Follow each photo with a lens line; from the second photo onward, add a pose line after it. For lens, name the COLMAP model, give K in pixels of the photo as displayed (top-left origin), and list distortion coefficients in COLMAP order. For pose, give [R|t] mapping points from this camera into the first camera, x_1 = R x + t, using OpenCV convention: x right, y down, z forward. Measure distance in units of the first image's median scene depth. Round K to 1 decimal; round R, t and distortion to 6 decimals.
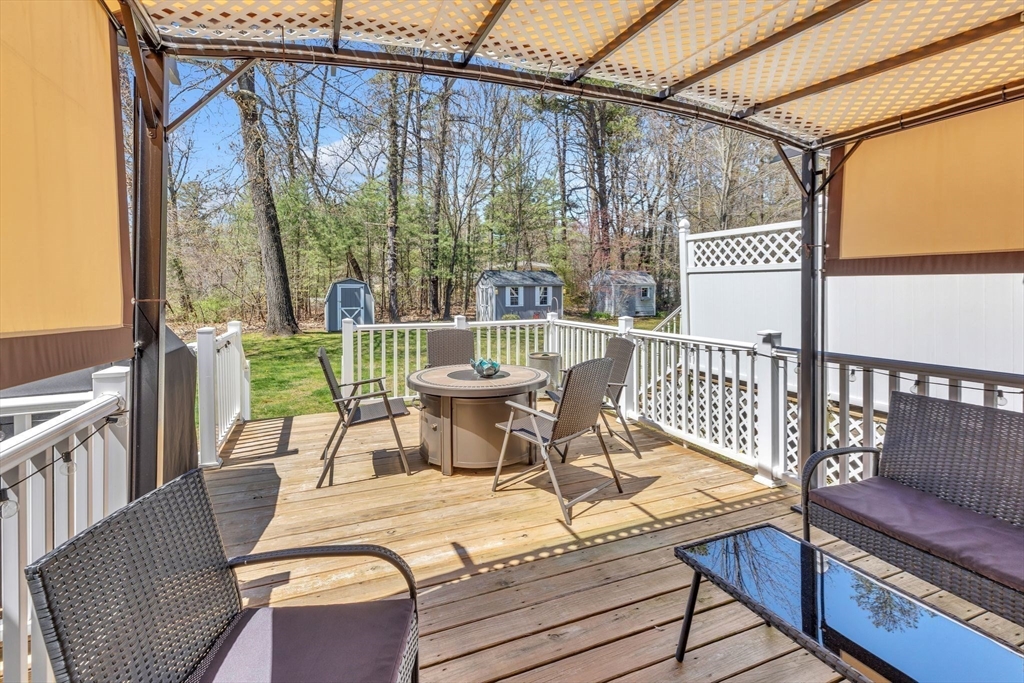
lens RADIAL K [[466.7, 0, 517.9], [0, 466.7, 288.3], [0, 0, 1]] dist [0.002751, 0.001538]
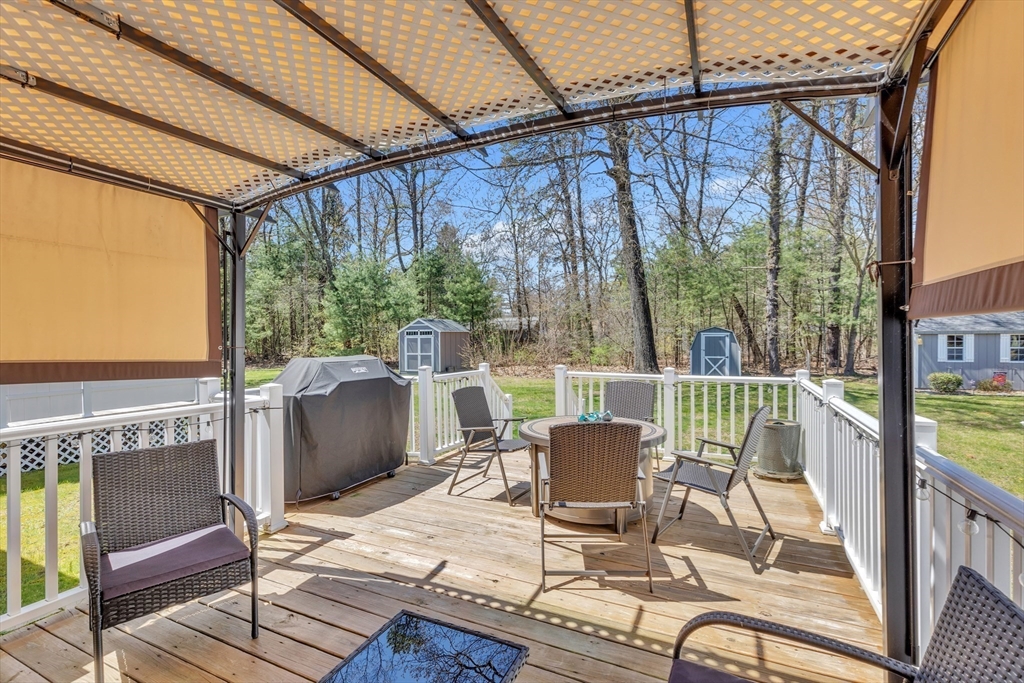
lens RADIAL K [[466.7, 0, 521.9], [0, 466.7, 341.0], [0, 0, 1]] dist [0.002751, 0.001538]
pose [[0.675455, 0.005256, -0.737382, 0.512247], [0.001785, 0.999960, 0.008763, -0.003993], [0.737399, -0.007236, 0.675419, 0.224967]]
